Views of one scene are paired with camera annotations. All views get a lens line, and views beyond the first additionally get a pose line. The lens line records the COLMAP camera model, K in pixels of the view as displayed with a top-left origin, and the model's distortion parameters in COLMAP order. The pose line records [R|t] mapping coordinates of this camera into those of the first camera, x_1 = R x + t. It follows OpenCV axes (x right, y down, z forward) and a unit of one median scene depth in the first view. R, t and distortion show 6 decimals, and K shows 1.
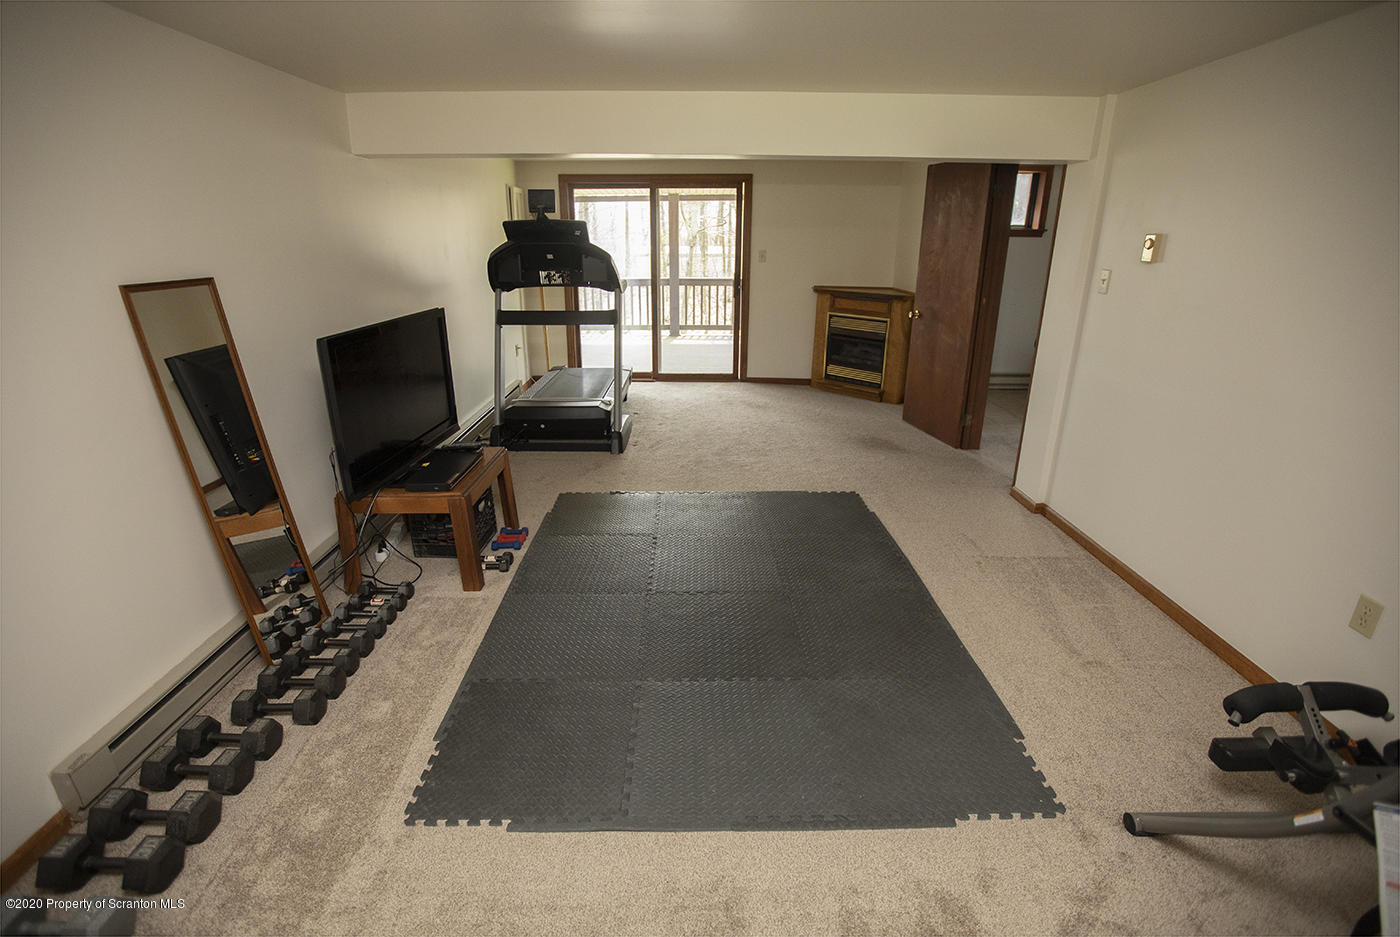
lens RADIAL K [[643.7, 0, 694.8], [0, 643.7, 460.9], [0, 0, 1]] dist [-0.037285, 0.010213]
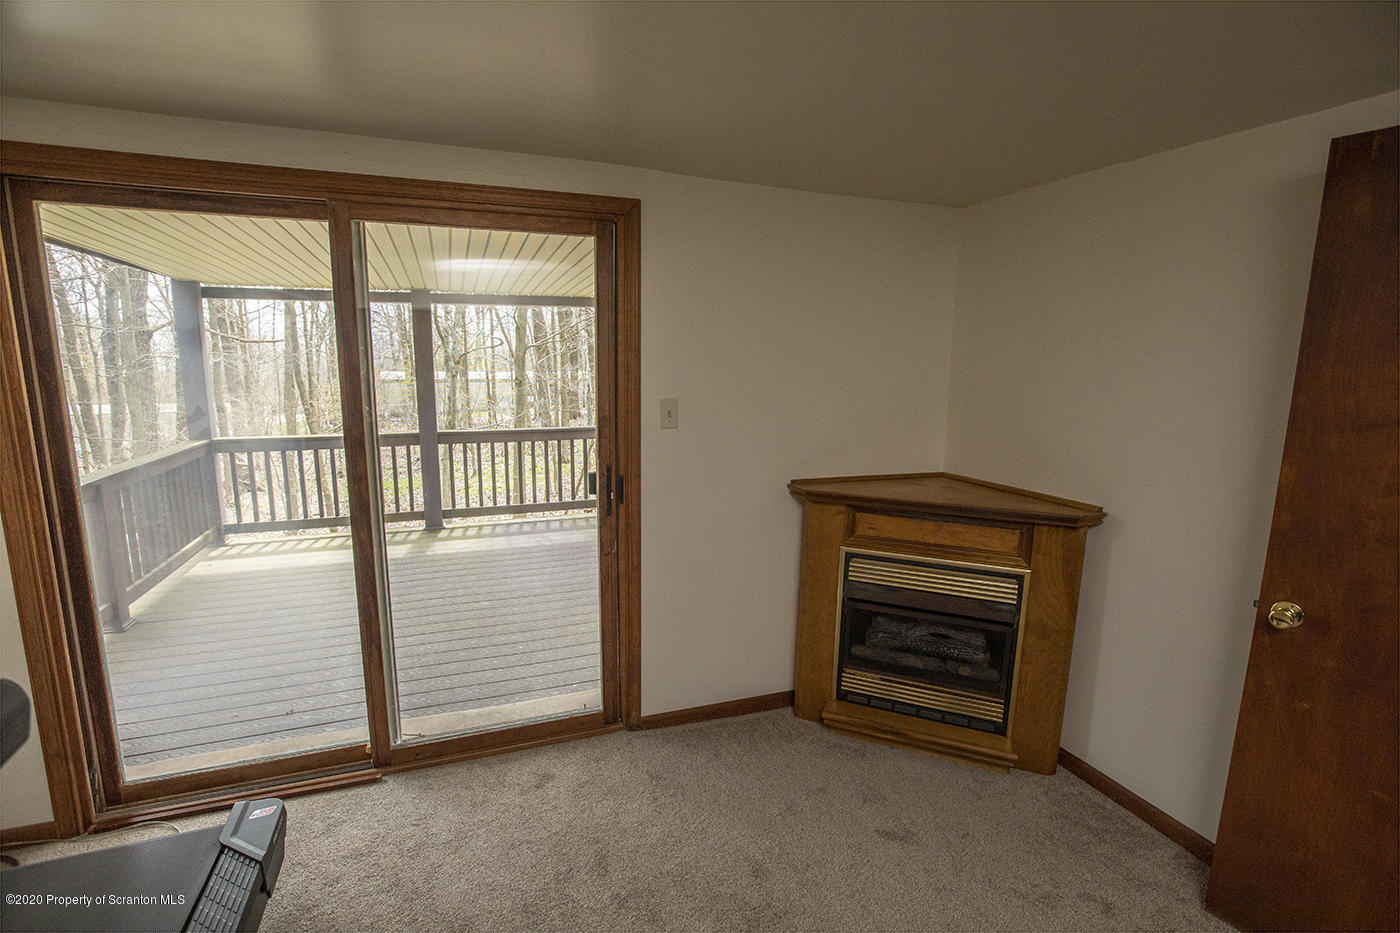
lens RADIAL K [[643.7, 0, 700.1], [0, 643.7, 473.0], [0, 0, 1]] dist [-0.037285, 0.010213]
pose [[0.933453, -0.053886, 0.354629, -0.014789], [0.111045, 0.983495, -0.142851, -0.221260], [-0.341078, 0.172724, 0.924030, 0.625531]]
